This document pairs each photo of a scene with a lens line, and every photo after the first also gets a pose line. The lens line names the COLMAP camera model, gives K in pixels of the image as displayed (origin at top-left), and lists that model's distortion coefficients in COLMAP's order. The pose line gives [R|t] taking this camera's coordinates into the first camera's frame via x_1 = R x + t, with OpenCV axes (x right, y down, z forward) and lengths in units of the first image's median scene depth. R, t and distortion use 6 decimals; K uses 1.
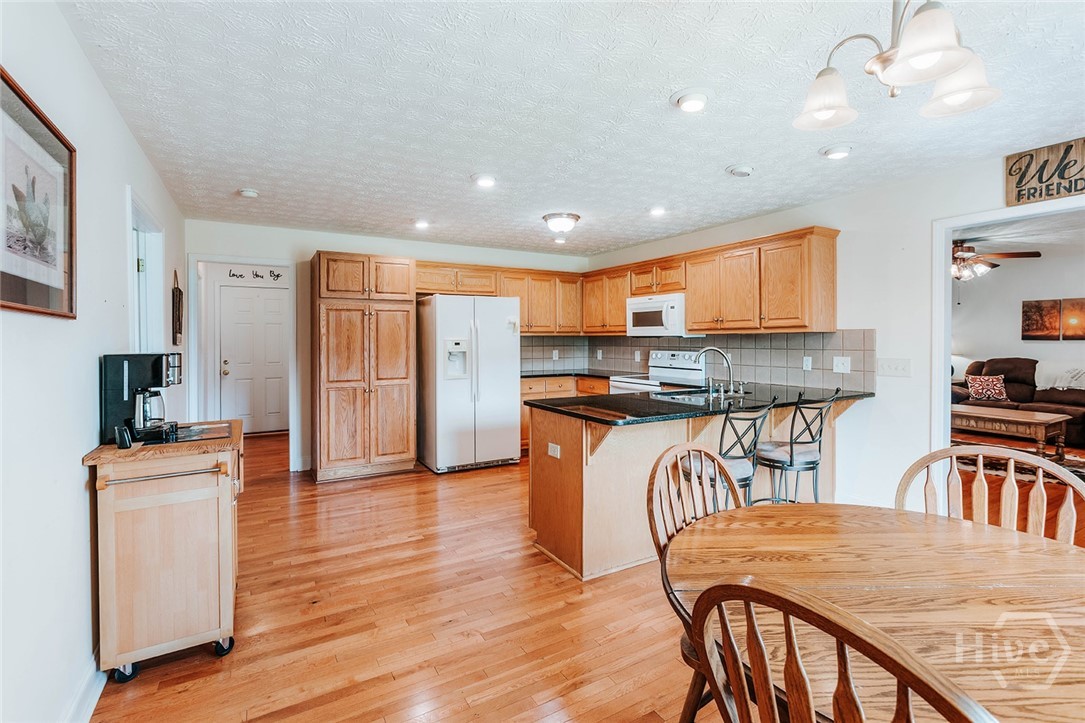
lens RADIAL K [[496.8, 0, 540.0], [0, 496.8, 350.5], [0, 0, 1]] dist [0.005538, 0.000617]
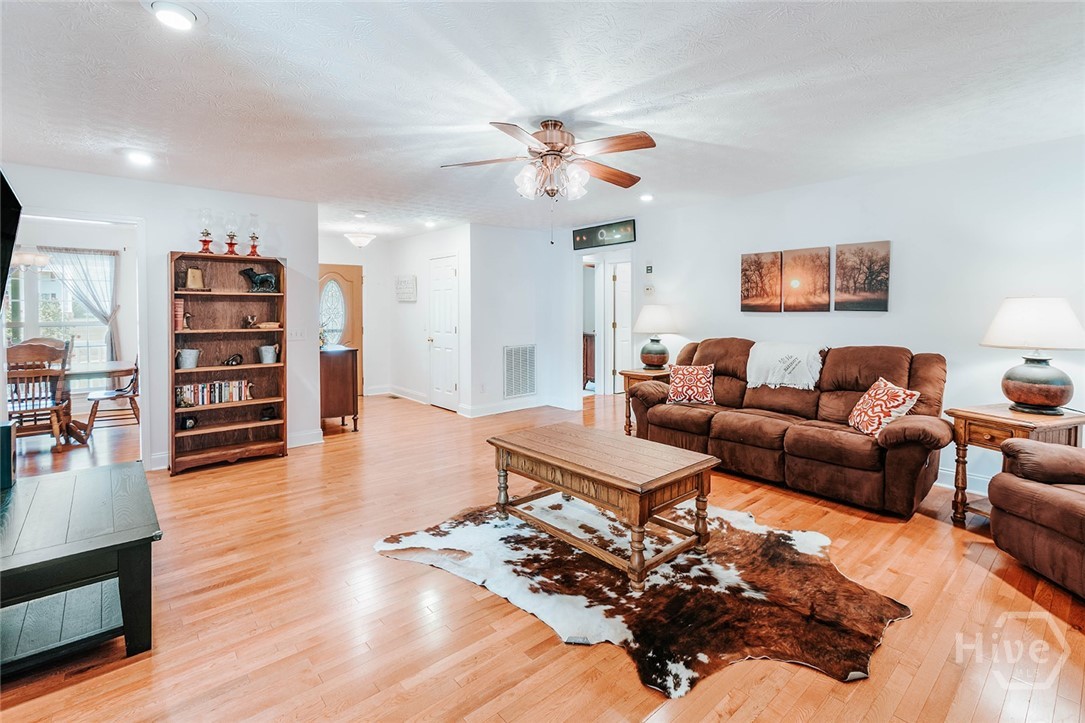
lens RADIAL K [[496.8, 0, 557.8], [0, 496.8, 324.5], [0, 0, 1]] dist [0.005538, 0.000617]
pose [[0.978193, -0.005619, 0.207624, 0.594224], [0.004917, 0.999980, 0.003898, -0.007453], [-0.207642, -0.002792, 0.978201, 0.398206]]
